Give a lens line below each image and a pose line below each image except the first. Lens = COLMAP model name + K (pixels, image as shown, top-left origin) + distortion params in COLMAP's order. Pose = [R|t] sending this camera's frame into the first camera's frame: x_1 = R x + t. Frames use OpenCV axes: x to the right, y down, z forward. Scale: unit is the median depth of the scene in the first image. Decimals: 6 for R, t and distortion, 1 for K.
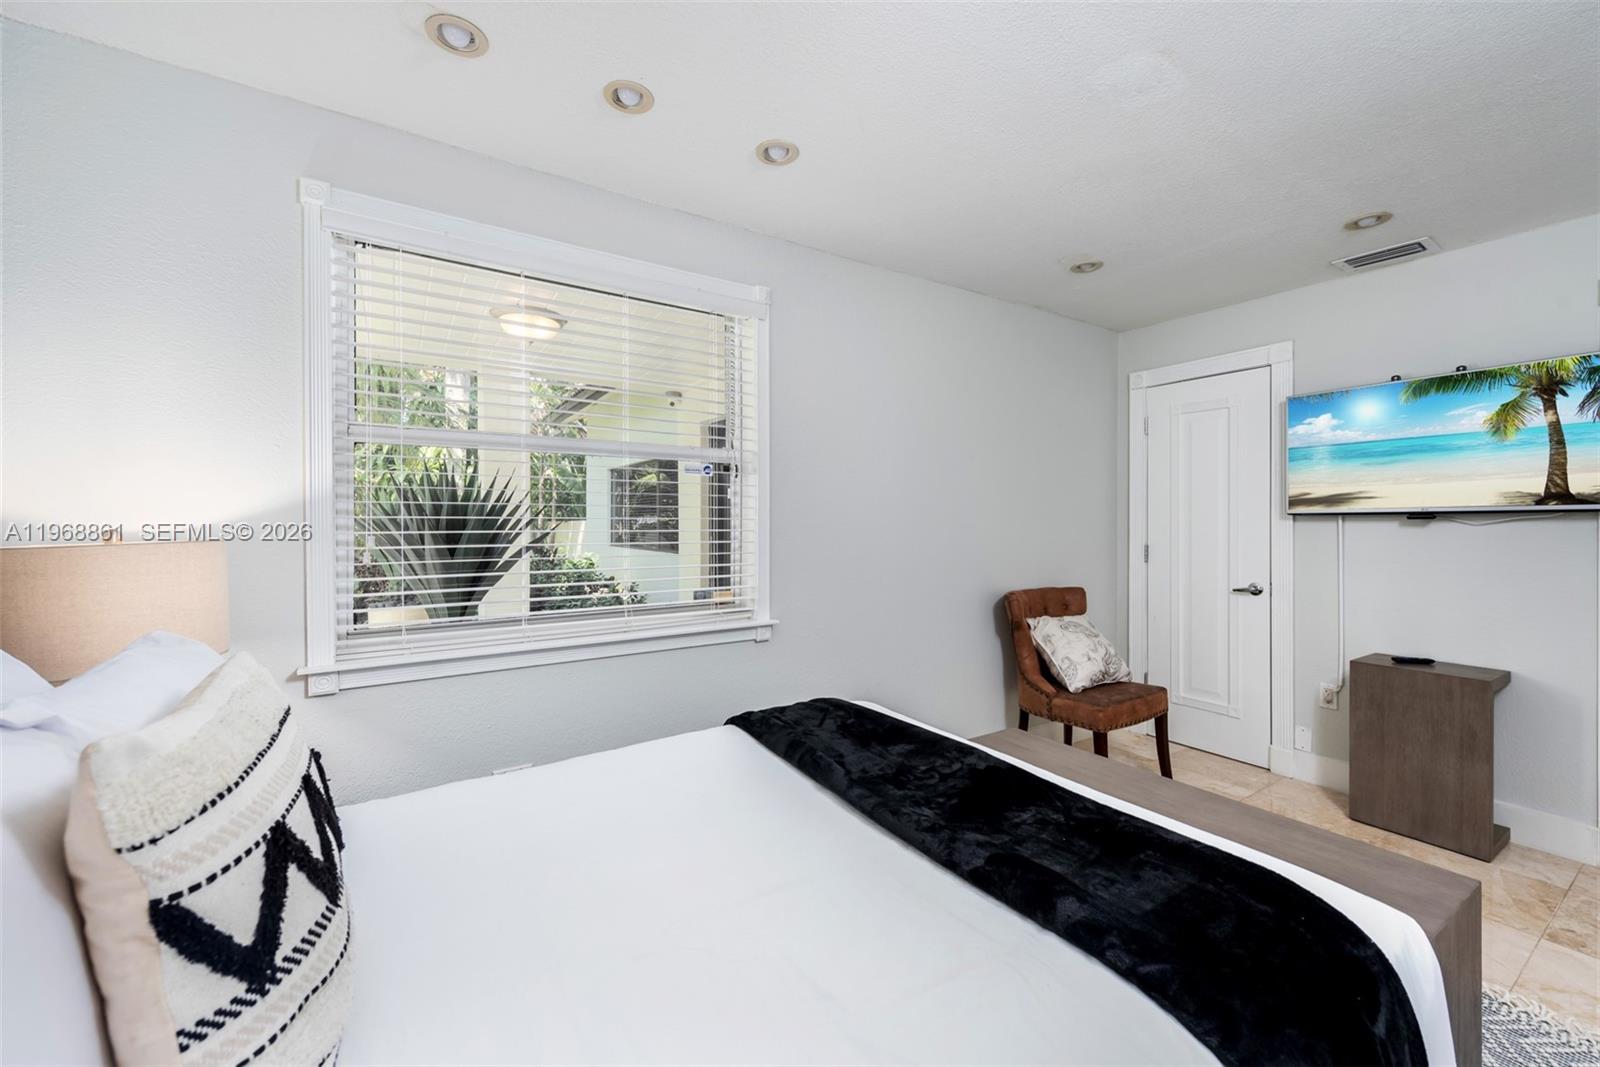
lens RADIAL K [[631.3, 0, 803.9], [0, 631.3, 531.5], [0, 0, 1]] dist [0.001535, -0.000175]
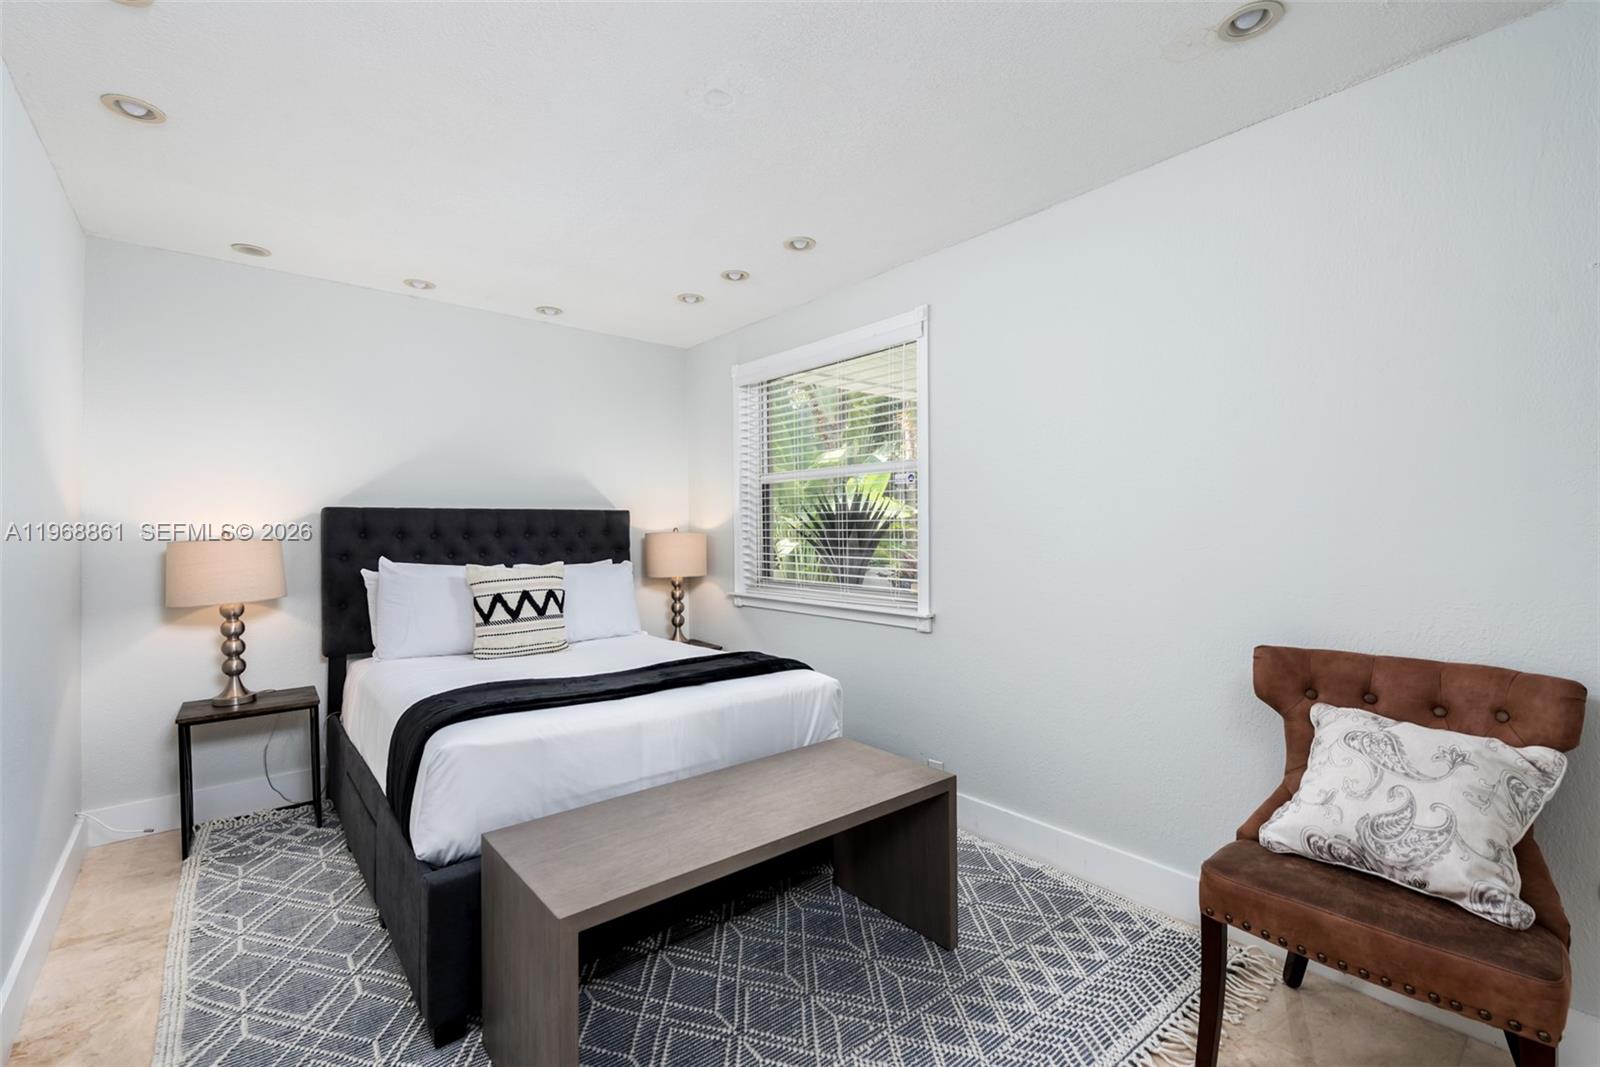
lens RADIAL K [[712.9, 0, 803.1], [0, 712.9, 528.0], [0, 0, 1]] dist [0.000018, 0.000030]
pose [[0.110335, 0.004587, -0.993884, 1.270242], [-0.003838, 0.999984, 0.004190, -0.010591], [0.993887, 0.003352, 0.110351, 0.741523]]
